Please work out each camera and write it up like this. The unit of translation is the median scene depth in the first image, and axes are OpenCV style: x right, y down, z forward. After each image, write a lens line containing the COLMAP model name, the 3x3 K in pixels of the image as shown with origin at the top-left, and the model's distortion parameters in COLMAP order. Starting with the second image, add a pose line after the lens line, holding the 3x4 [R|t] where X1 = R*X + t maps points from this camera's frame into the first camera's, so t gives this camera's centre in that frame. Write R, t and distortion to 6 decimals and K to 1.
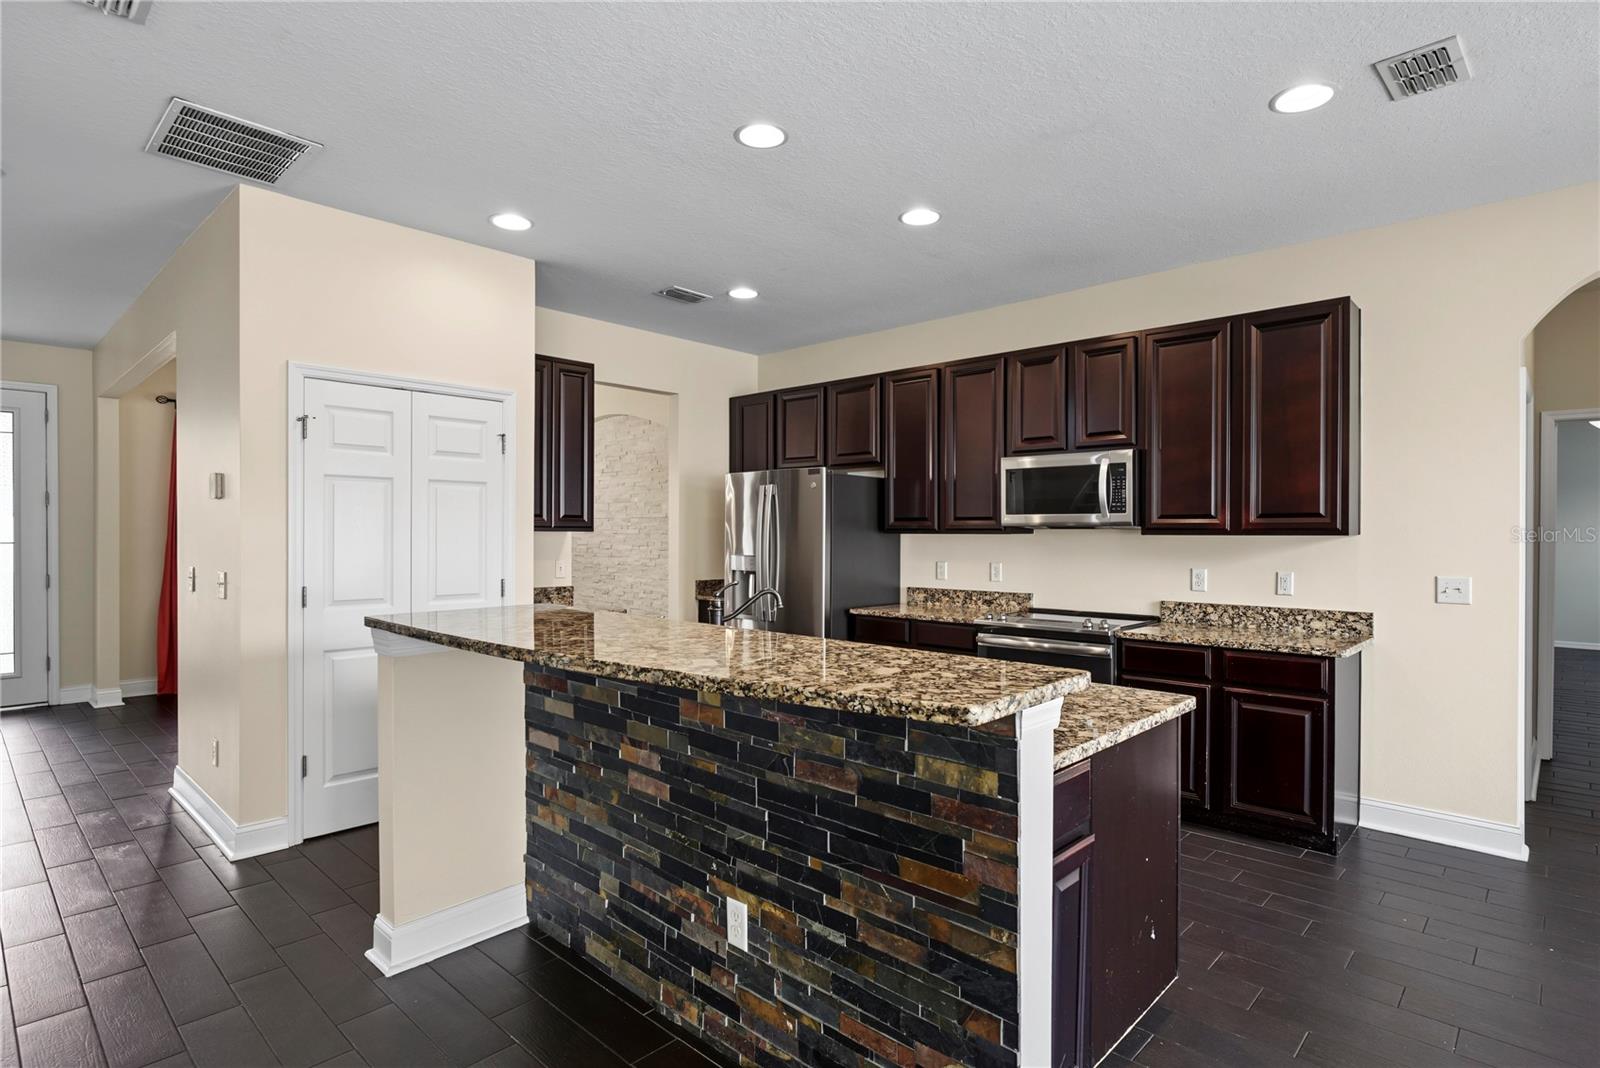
lens RADIAL K [[819.9, 0, 795.1], [0, 819.9, 540.2], [0, 0, 1]] dist [-0.002239, -0.000206]
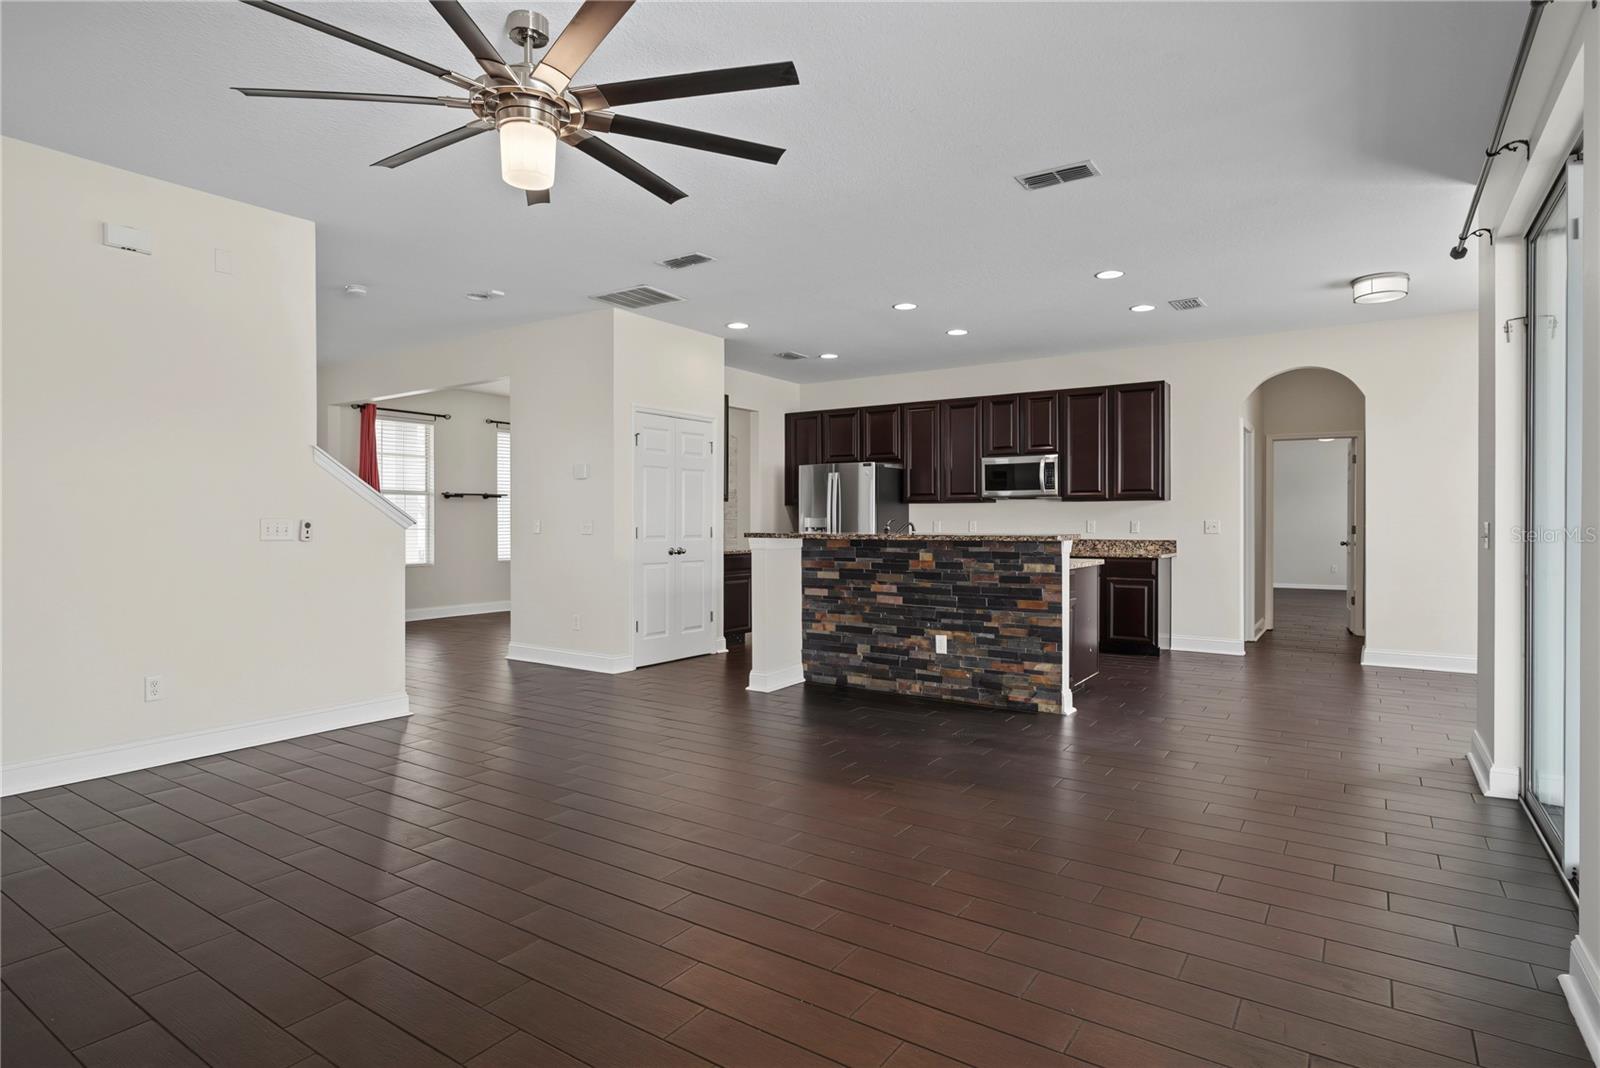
lens RADIAL K [[838.0, 0, 797.5], [0, 838.0, 526.4], [0, 0, 1]] dist [-0.000839, 0.000231]
pose [[0.986476, -0.003737, 0.163861, -0.546914], [0.004400, 0.999984, -0.003688, 0.062490], [-0.163845, 0.004359, 0.986477, -0.877108]]
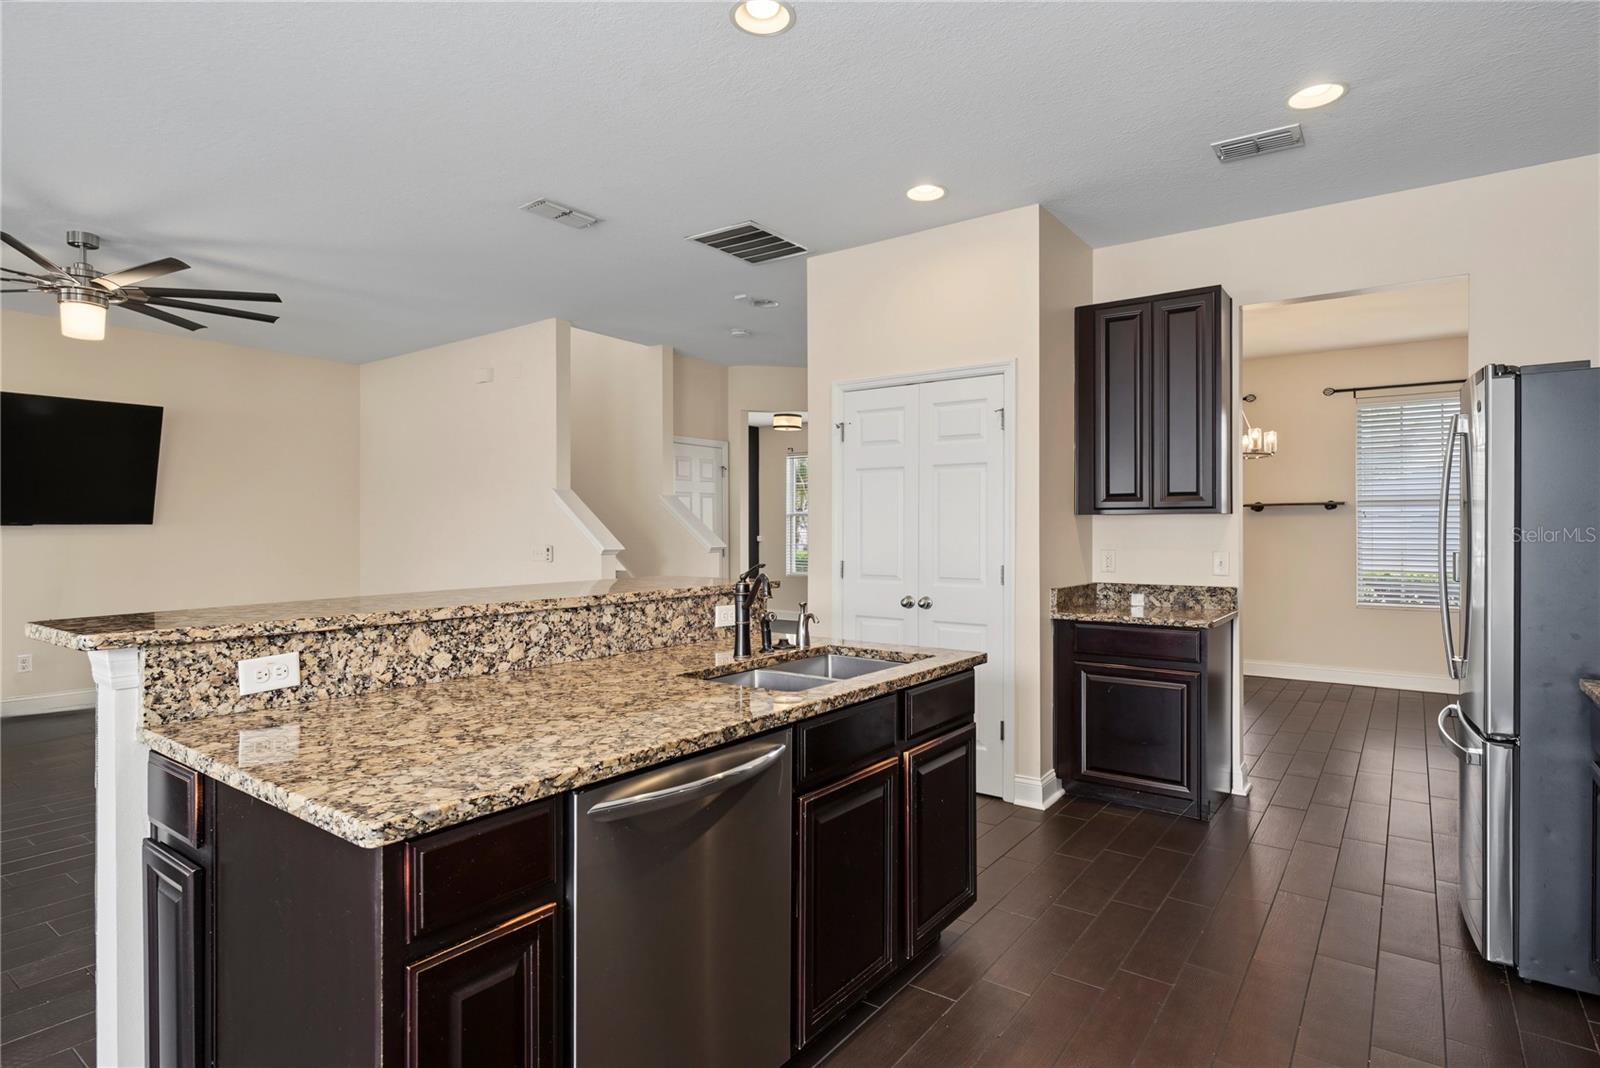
lens RADIAL K [[838.0, 0, 797.5], [0, 838.0, 526.4], [0, 0, 1]] dist [-0.000839, 0.000231]
pose [[0.127705, -0.007101, -0.991787, 0.645182], [-0.009480, 0.999920, -0.008380, 0.015847], [0.991767, 0.010472, 0.127627, 0.766973]]
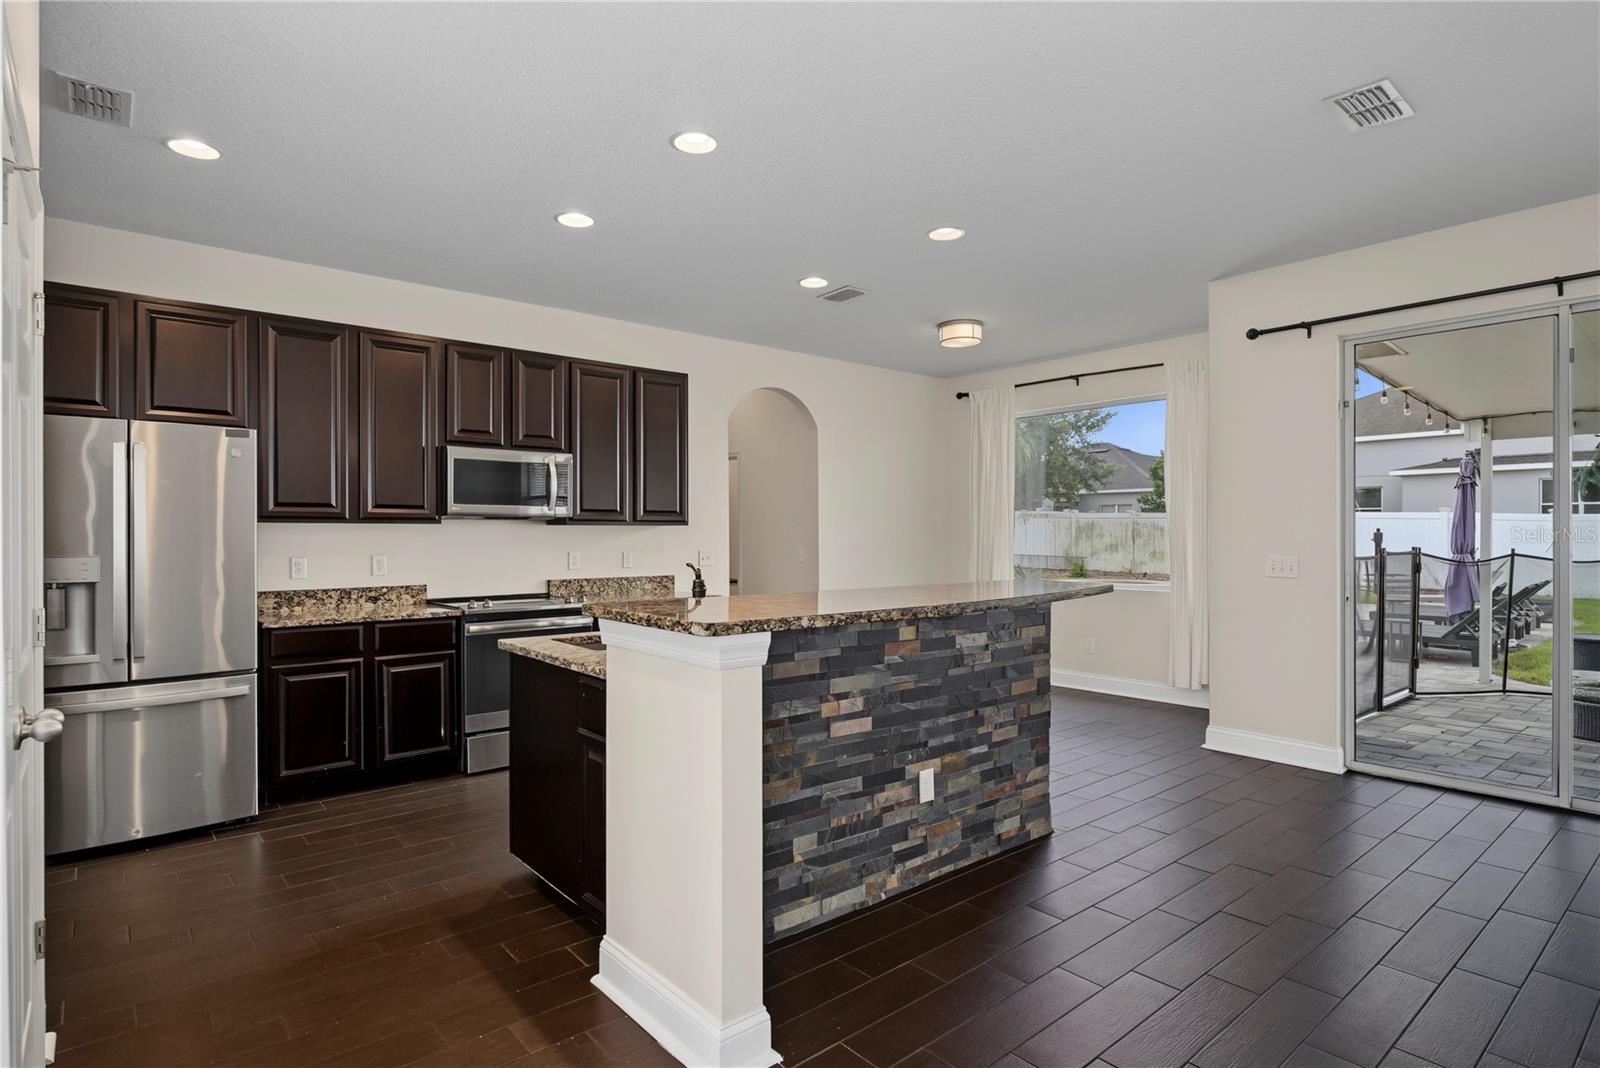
lens RADIAL K [[832.9, 0, 798.8], [0, 832.9, 540.0], [0, 0, 1]] dist [-0.001572, -0.000623]
pose [[0.109603, -0.008929, 0.993935, -0.903147], [0.011394, 0.999905, 0.007726, 0.012226], [-0.993910, 0.010479, 0.109694, 0.616209]]
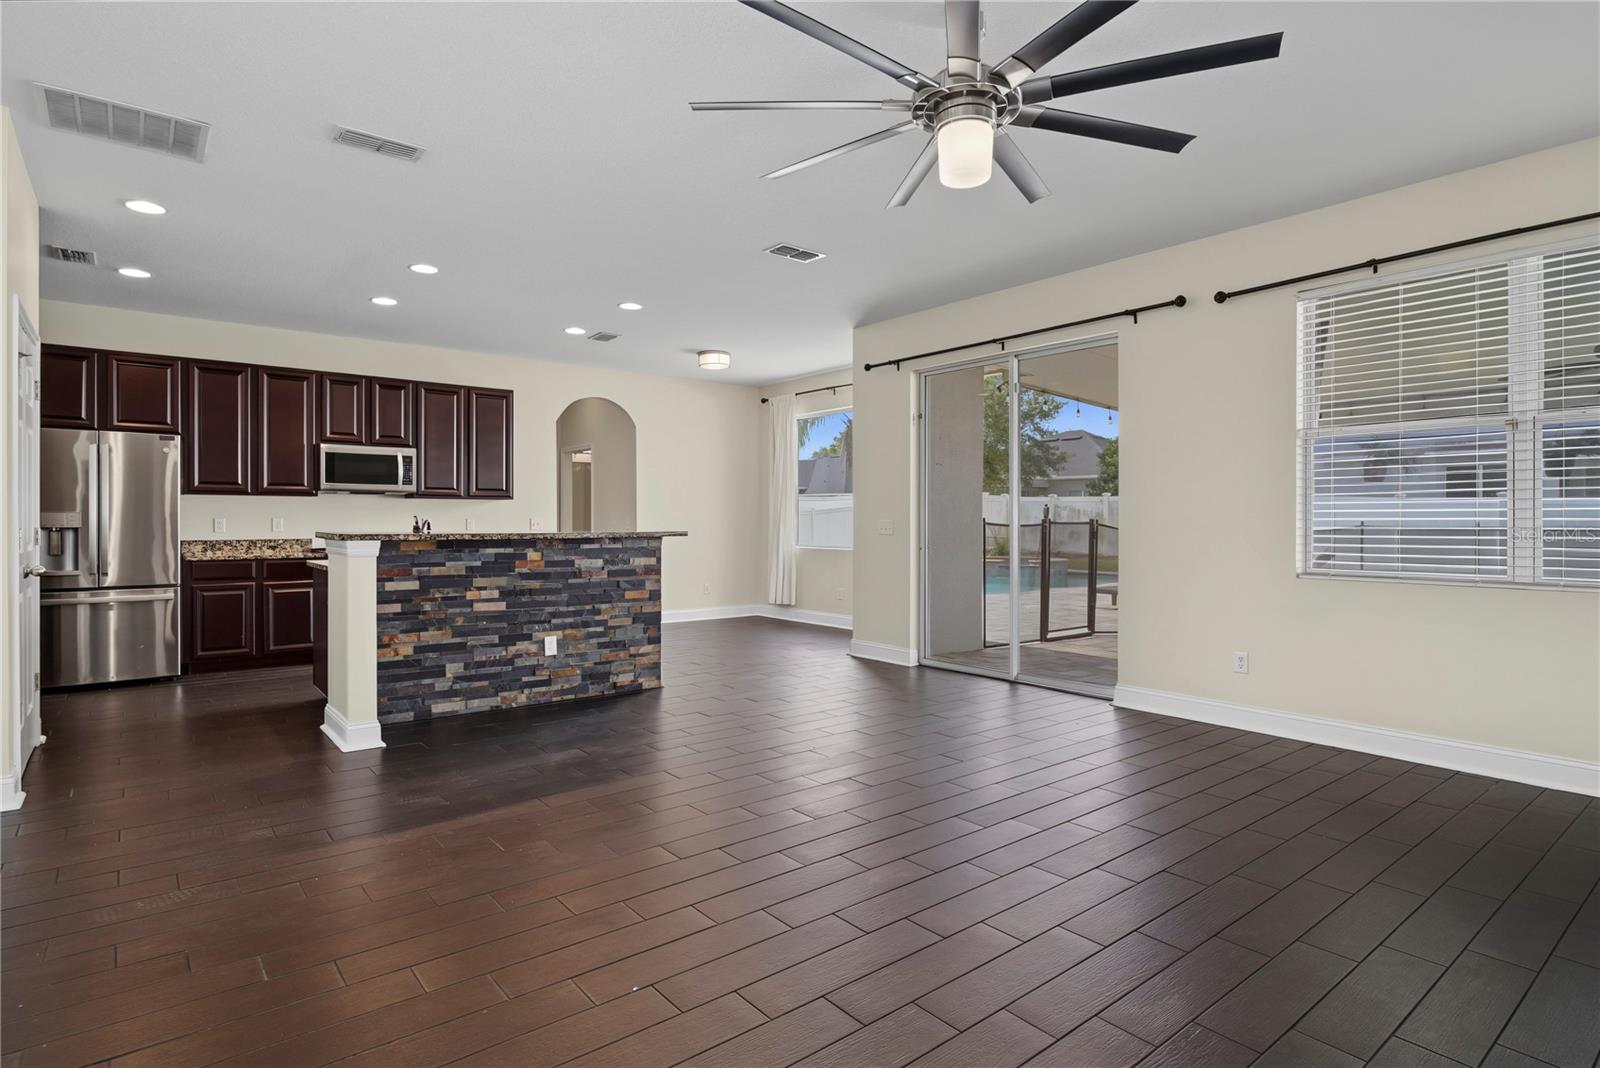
lens RADIAL K [[838.0, 0, 797.5], [0, 838.0, 526.4], [0, 0, 1]] dist [-0.000839, 0.000231]
pose [[0.133984, -0.009404, 0.990939, -1.442364], [0.008581, 0.999928, 0.008329, 0.053542], [-0.990946, 0.007387, 0.134055, -0.047588]]
